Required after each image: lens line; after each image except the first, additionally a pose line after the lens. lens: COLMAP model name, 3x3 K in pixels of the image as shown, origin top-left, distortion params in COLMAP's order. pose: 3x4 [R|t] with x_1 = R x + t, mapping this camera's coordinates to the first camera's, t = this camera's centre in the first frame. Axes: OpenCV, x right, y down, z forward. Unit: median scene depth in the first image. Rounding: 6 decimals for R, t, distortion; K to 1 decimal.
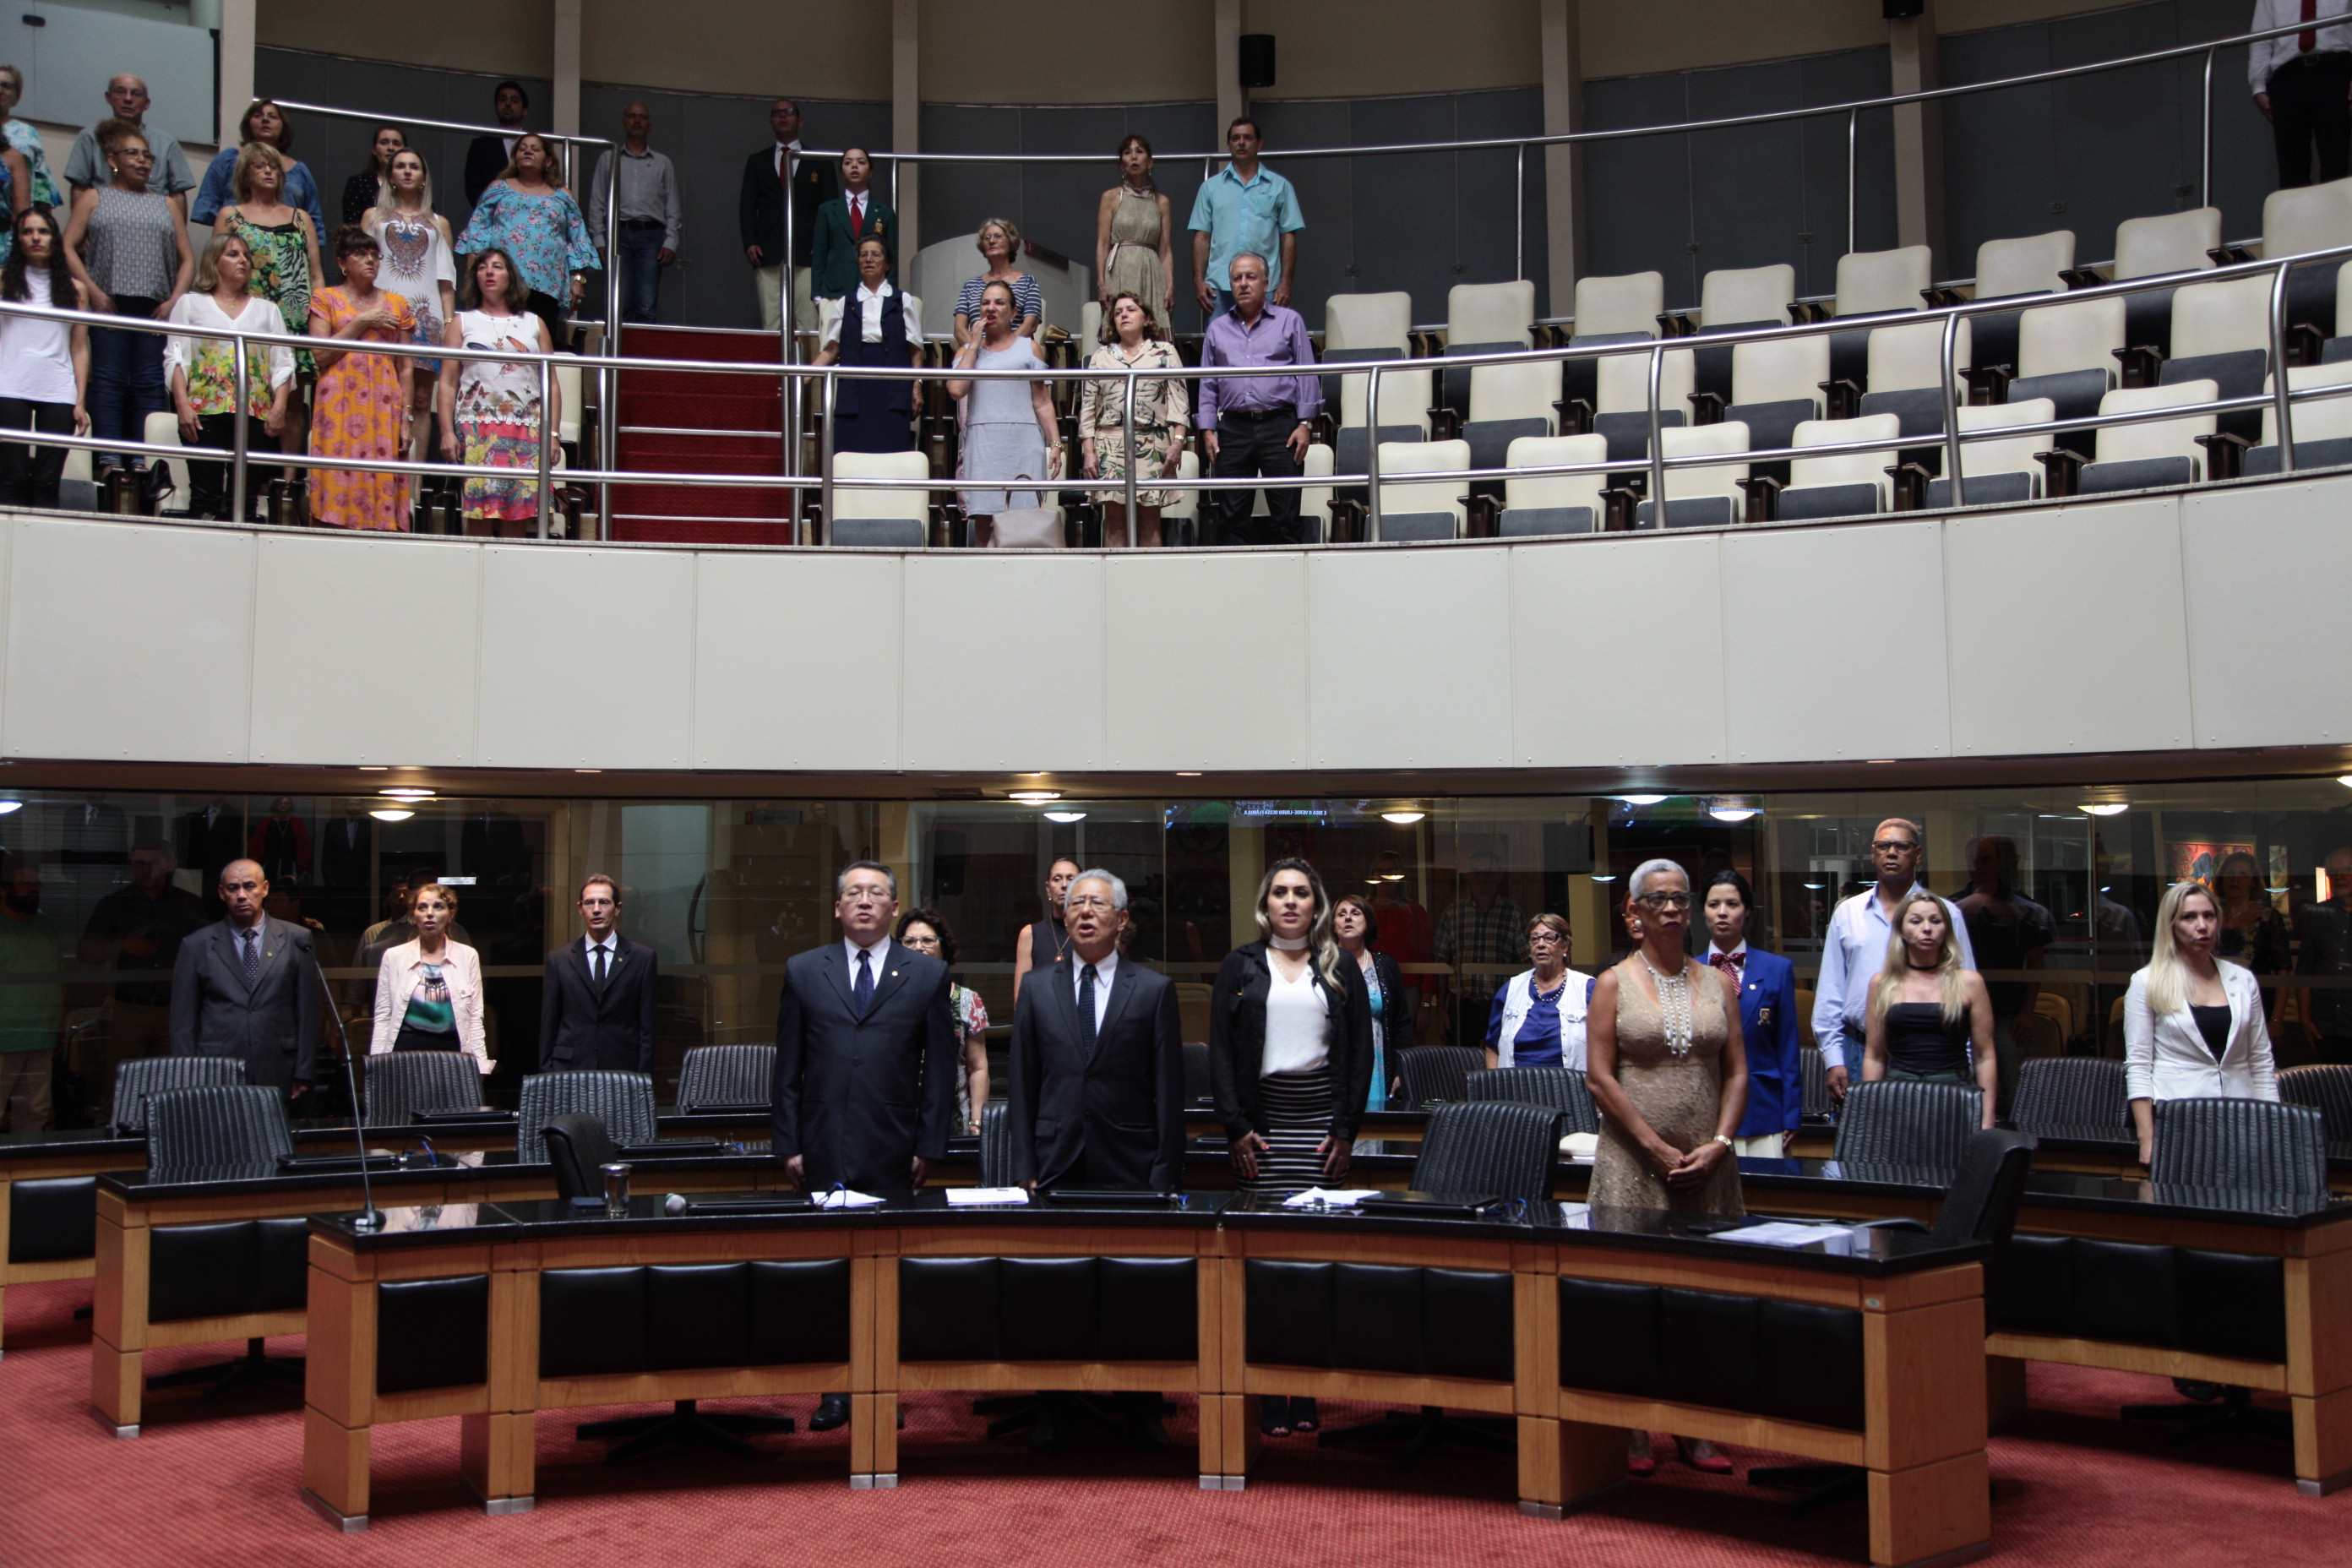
lens RADIAL K [[2504.3, 0, 1176.0], [0, 2504.3, 784.0], [0, 0, 1]] dist [0.006003, 0.004143]
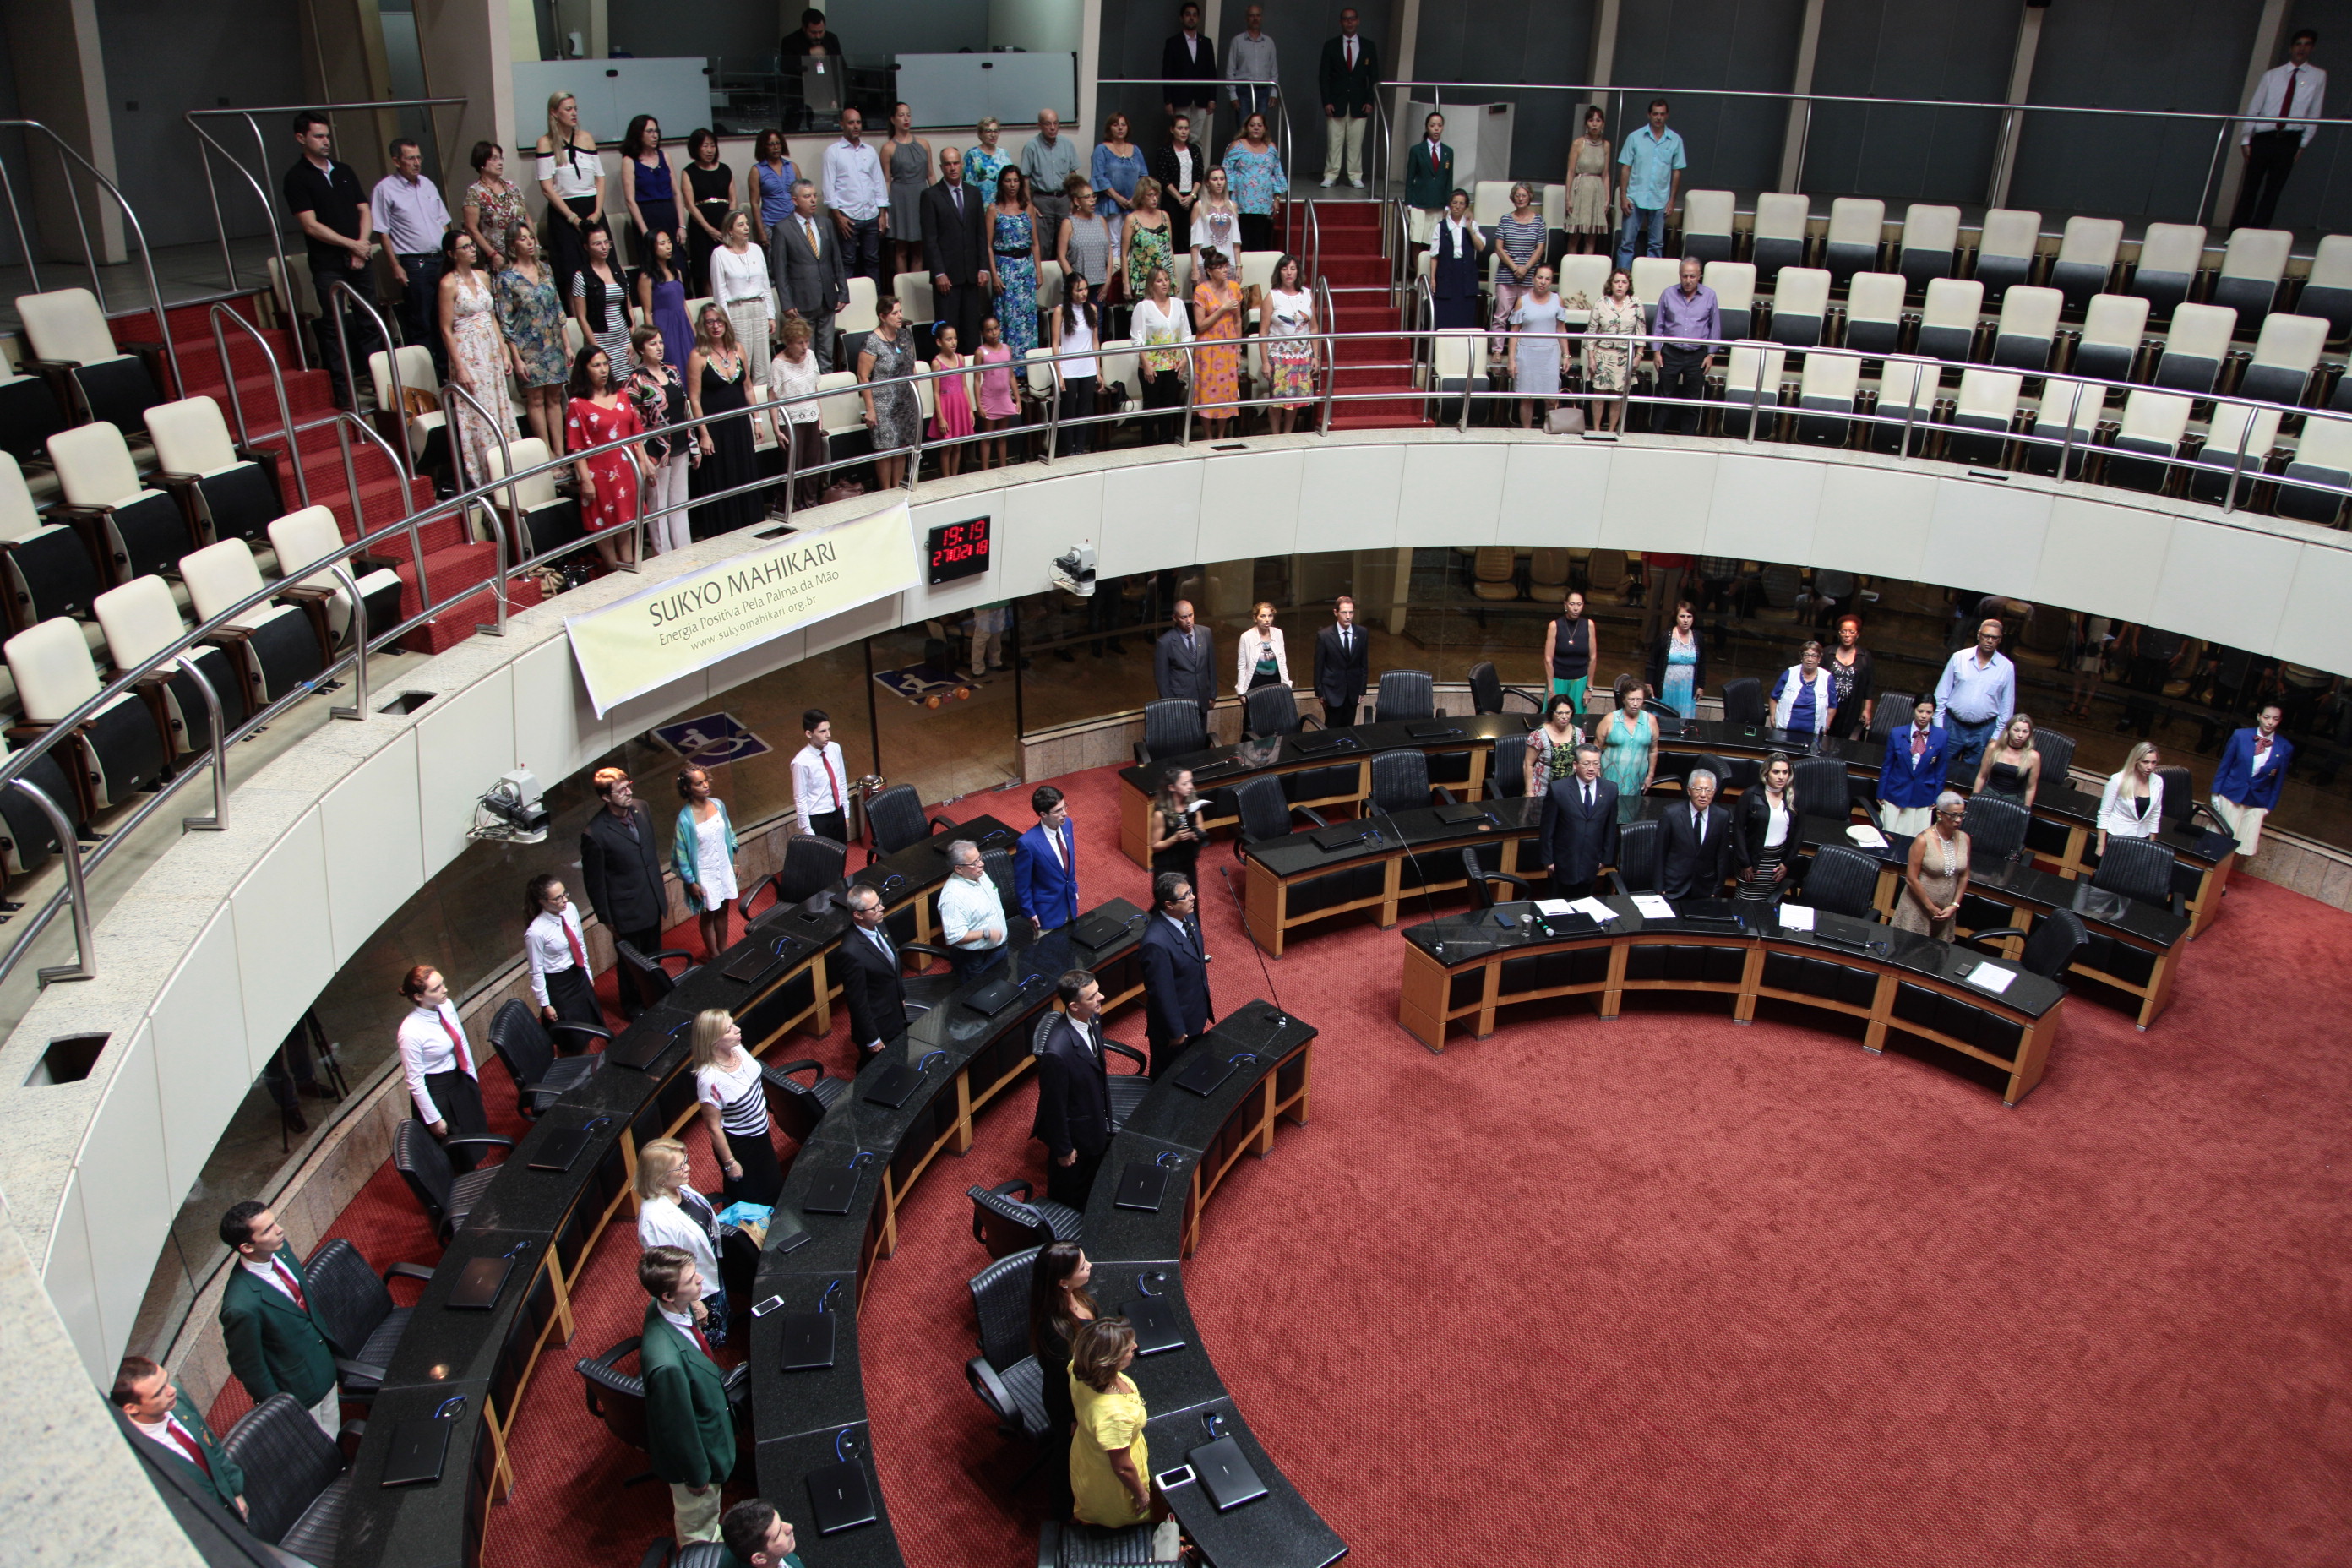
lens RADIAL K [[1615.1, 0, 1176.0], [0, 1615.1, 784.0], [0, 0, 1]] dist [-0.066737, 0.004118]
pose [[0.999451, 0.021742, -0.025004, -0.338998], [-0.007504, 0.883532, 0.468311, -0.453773], [0.032274, -0.467866, 0.883210, -0.238582]]
